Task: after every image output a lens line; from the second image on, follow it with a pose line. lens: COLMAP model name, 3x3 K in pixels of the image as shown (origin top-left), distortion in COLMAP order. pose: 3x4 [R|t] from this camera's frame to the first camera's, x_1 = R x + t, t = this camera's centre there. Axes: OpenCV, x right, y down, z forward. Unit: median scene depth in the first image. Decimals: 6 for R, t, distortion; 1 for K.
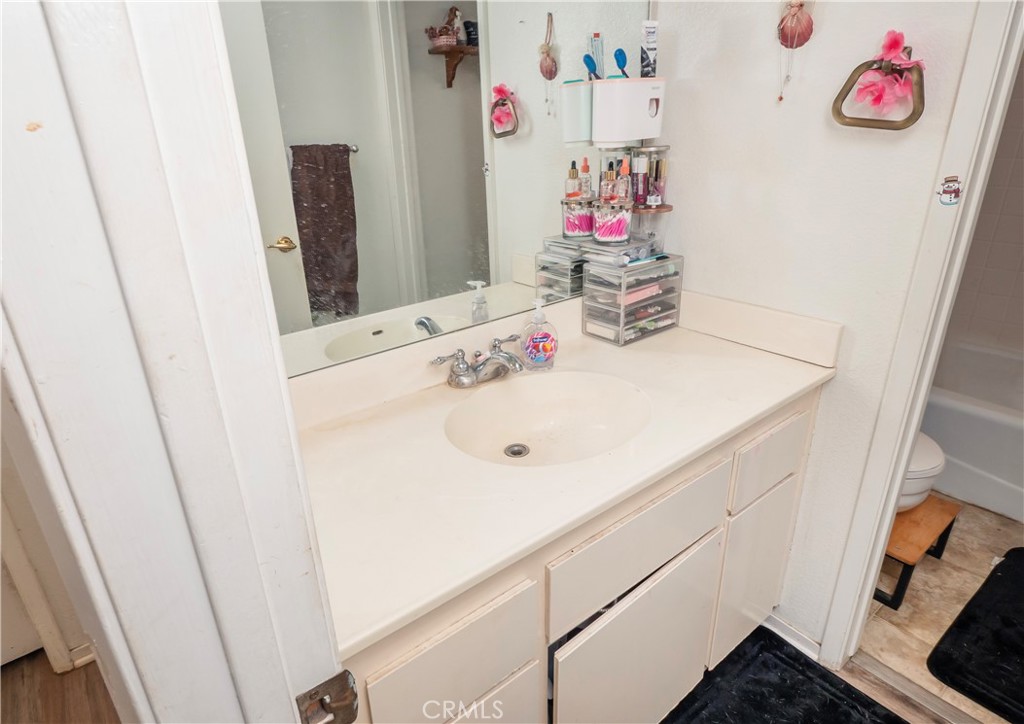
lens RADIAL K [[553.4, 0, 485.4], [0, 553.4, 339.6], [0, 0, 1]] dist [-0.007697, 0.000365]
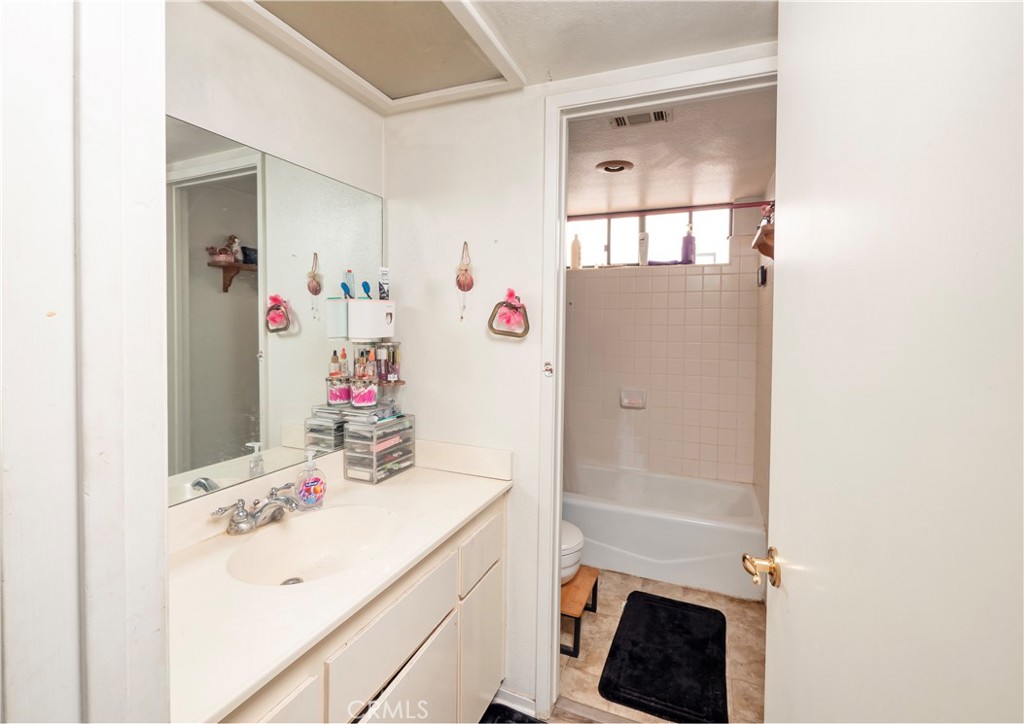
lens RADIAL K [[553.4, 0, 485.4], [0, 553.4, 339.6], [0, 0, 1]] dist [-0.007697, 0.000365]
pose [[0.899350, 0.038170, 0.435560, -0.109640], [0.111986, 0.942843, -0.313856, 0.133866], [-0.422645, 0.331043, 0.843672, -0.353022]]
